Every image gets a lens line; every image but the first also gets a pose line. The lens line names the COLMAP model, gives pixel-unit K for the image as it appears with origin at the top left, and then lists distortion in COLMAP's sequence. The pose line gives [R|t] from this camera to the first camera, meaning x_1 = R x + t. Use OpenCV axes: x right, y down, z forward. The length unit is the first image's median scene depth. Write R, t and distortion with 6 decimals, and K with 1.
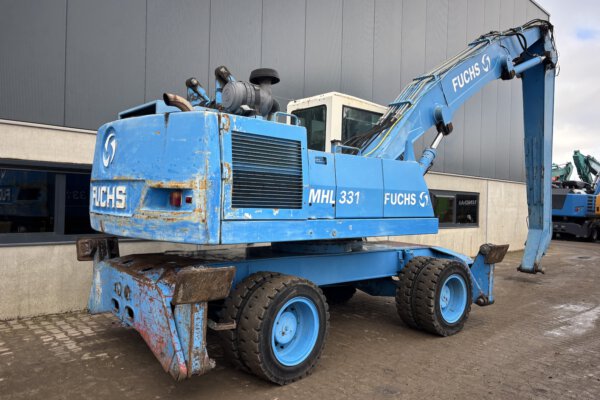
lens RADIAL K [[448.9, 0, 305.4], [0, 448.9, 192.4], [0, 0, 1]] dist [0.018830, -0.026121]
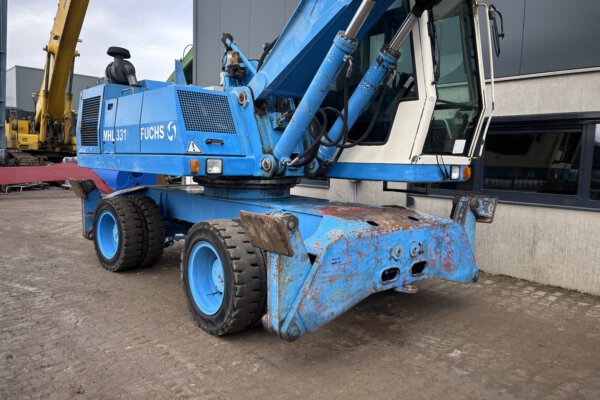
lens RADIAL K [[448.9, 0, 304.4], [0, 448.9, 201.8], [0, 0, 1]] dist [0.018830, -0.026121]
pose [[0.027274, 0.064466, -0.997547, 1.136324], [-0.011770, 0.997870, 0.064165, 0.091440], [0.999559, 0.009991, 0.027975, 1.299943]]
